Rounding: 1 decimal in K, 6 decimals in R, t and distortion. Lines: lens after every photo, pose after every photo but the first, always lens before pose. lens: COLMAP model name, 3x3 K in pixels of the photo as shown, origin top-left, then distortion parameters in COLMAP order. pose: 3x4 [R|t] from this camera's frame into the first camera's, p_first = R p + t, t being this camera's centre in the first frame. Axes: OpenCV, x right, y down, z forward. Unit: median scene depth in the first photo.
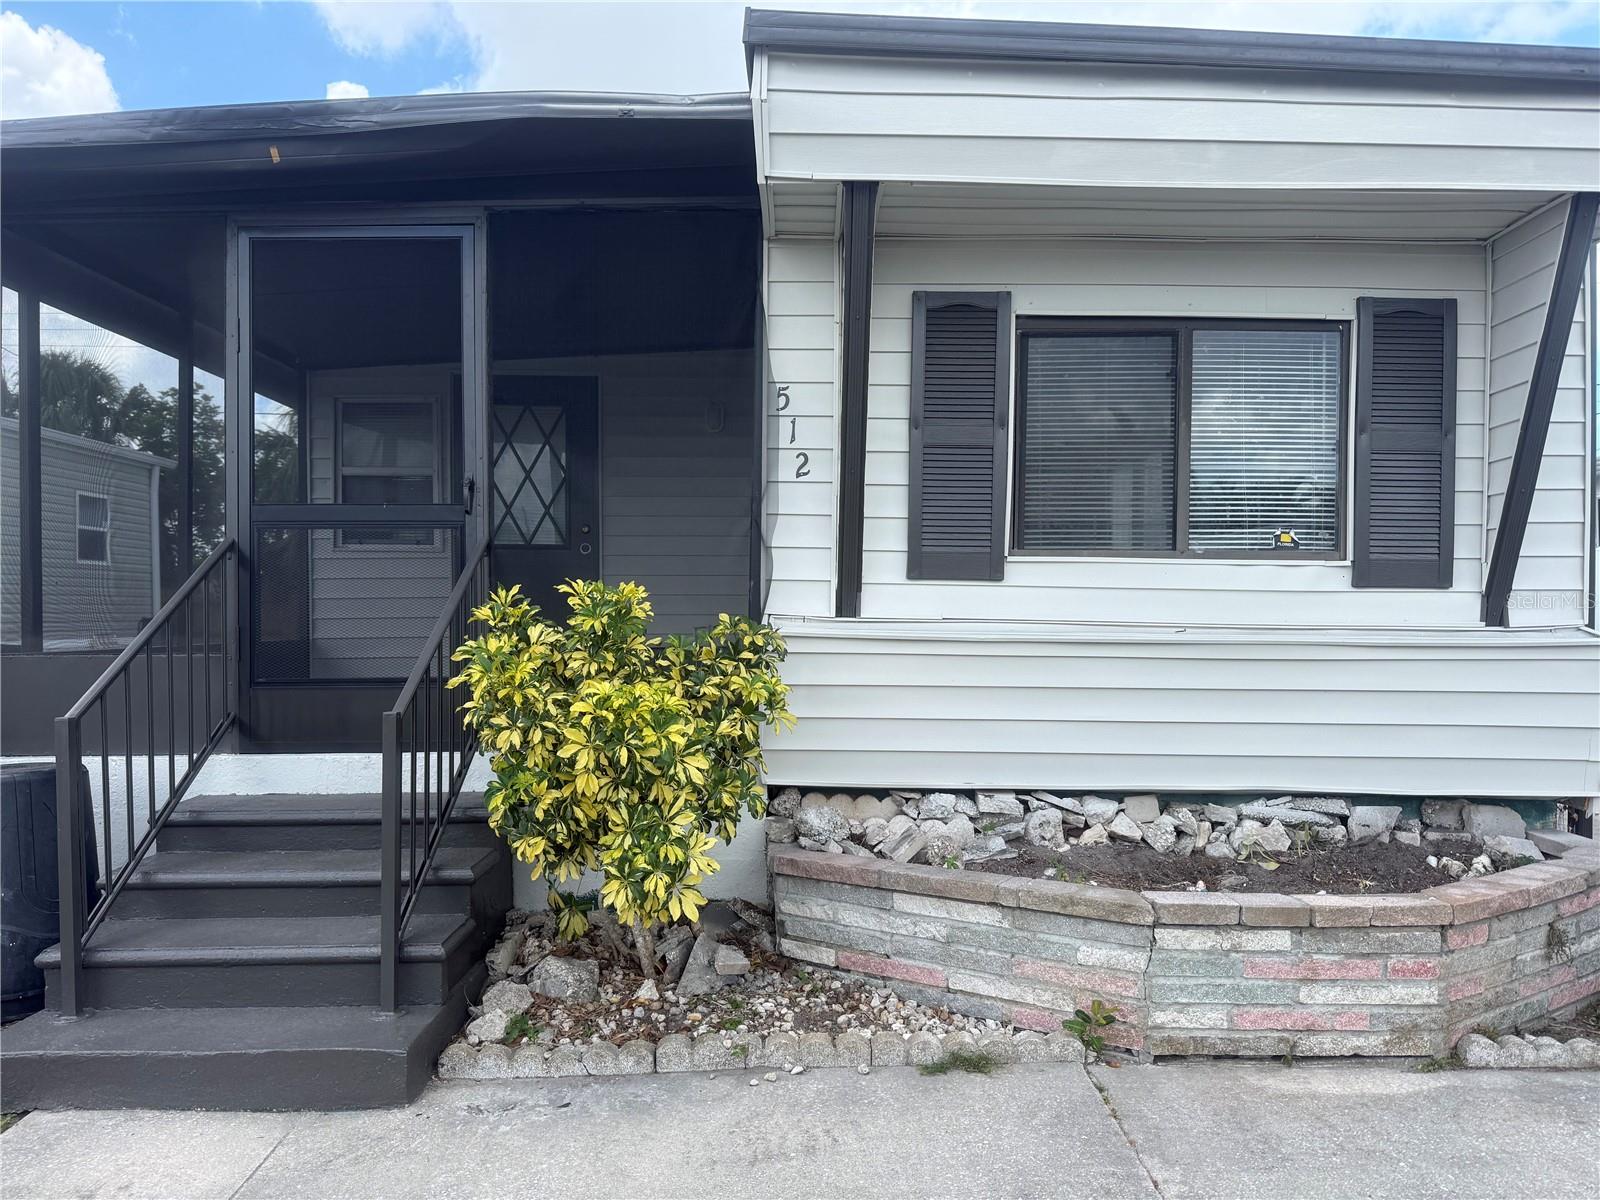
lens RADIAL K [[1122.0, 0, 802.0], [0, 1122.0, 596.4], [0, 0, 1]] dist [0.067507, -0.091910]
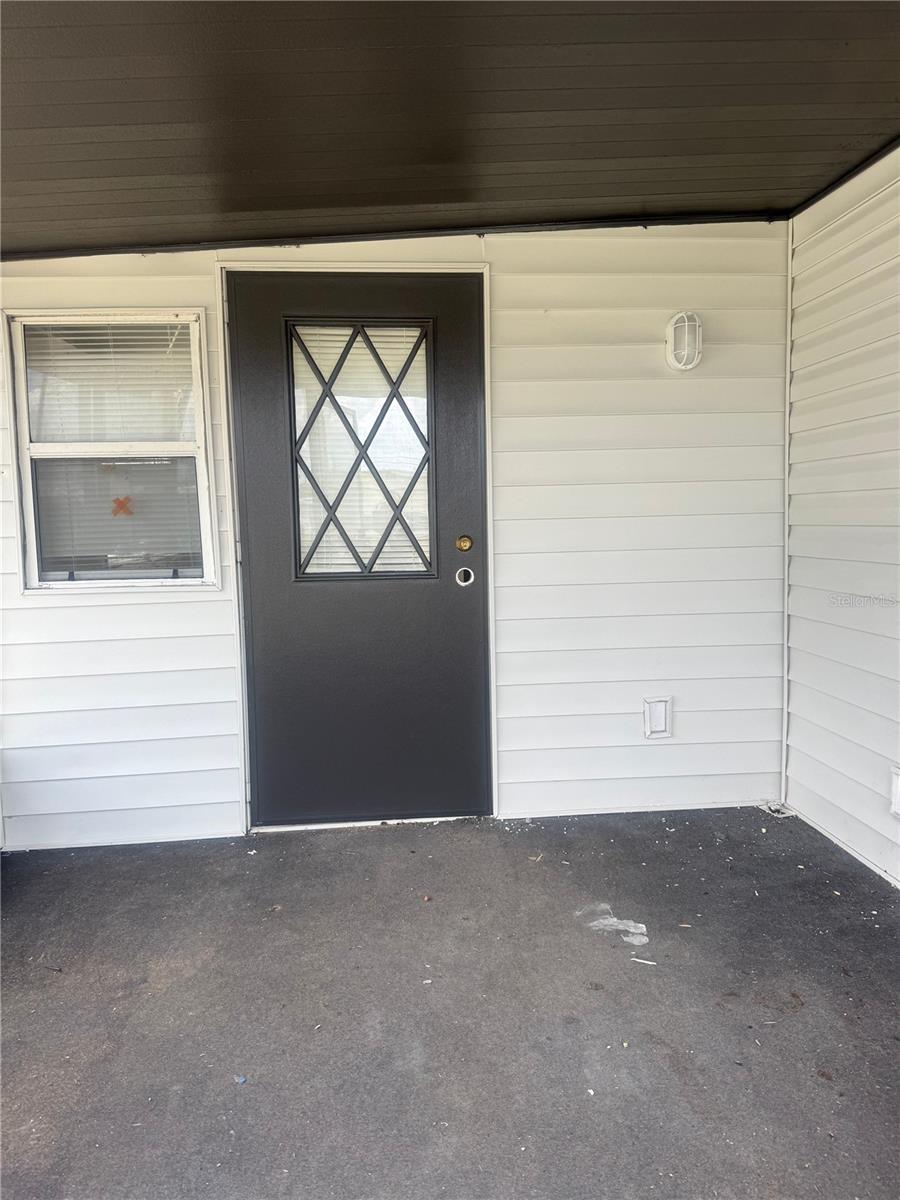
lens RADIAL K [[841.5, 0, 450.9], [0, 841.5, 603.0], [0, 0, 1]] dist [0.067507, -0.091910]
pose [[0.997607, -0.030028, 0.062272, -0.227824], [0.025791, 0.997368, 0.067771, -0.059465], [-0.064143, -0.066003, 0.995756, 0.565614]]
